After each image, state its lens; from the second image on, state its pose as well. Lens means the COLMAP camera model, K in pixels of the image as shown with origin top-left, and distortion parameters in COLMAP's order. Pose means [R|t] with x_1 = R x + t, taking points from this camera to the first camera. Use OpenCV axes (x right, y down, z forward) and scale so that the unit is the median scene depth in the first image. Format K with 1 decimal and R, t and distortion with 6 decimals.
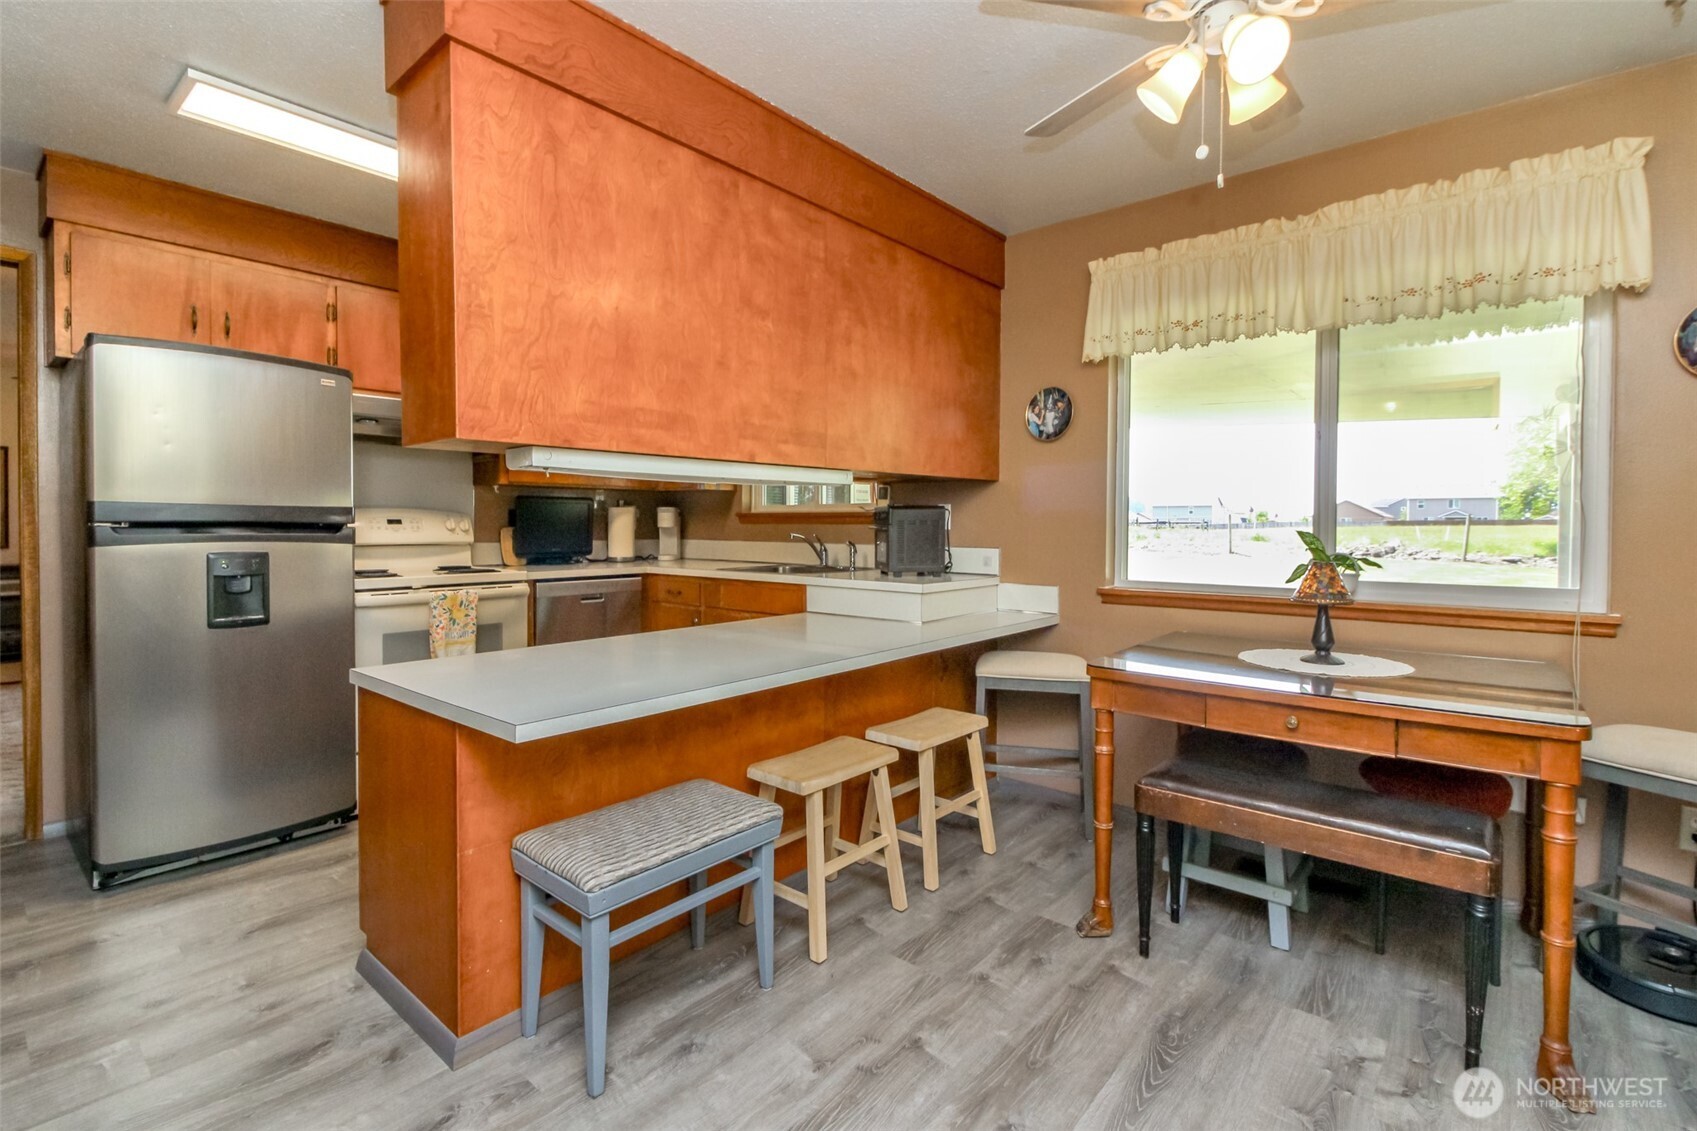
lens RADIAL K [[780.1, 0, 843.4], [0, 780.1, 537.8], [0, 0, 1]] dist [0.004686, 0.000251]
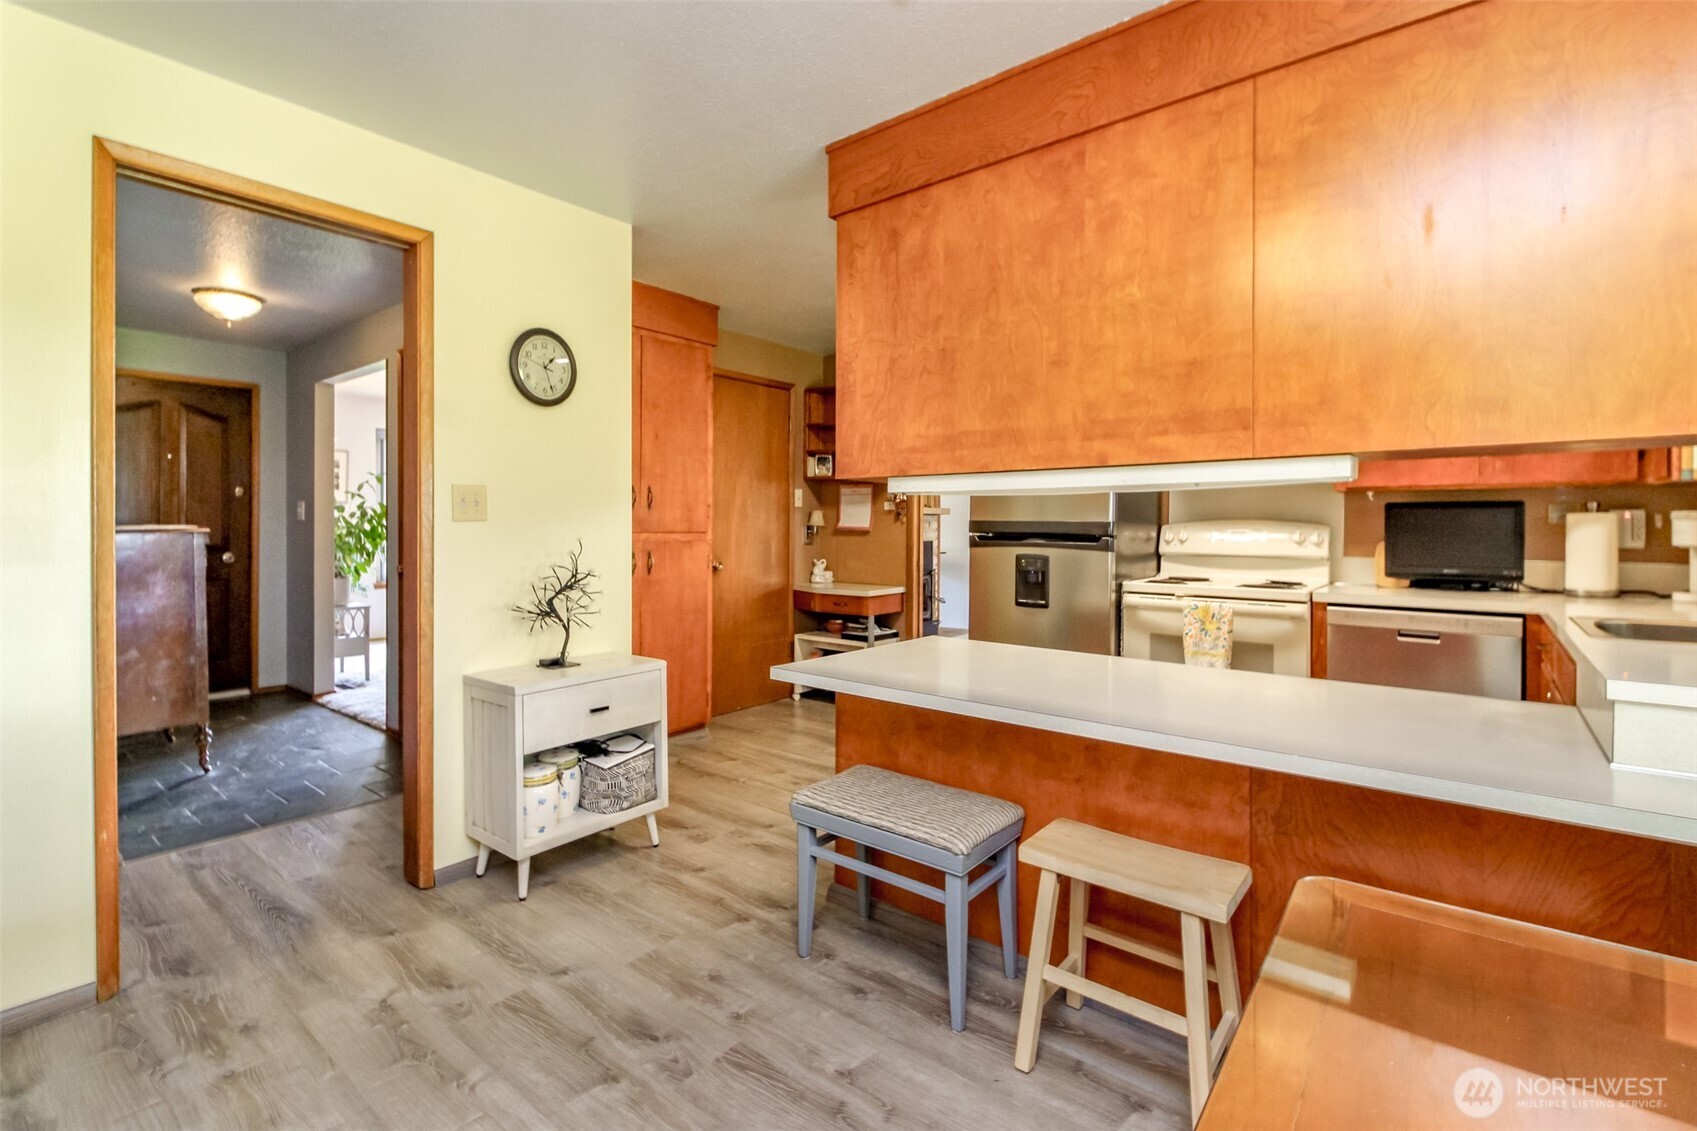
lens RADIAL K [[773.4, 0, 825.7], [0, 773.4, 533.1], [0, 0, 1]] dist [0.002037, -0.000495]
pose [[0.009805, 0.005878, -0.999935, 0.672834], [-0.022651, 0.999727, 0.005655, -0.021988], [0.999695, 0.022594, 0.009936, 0.659297]]
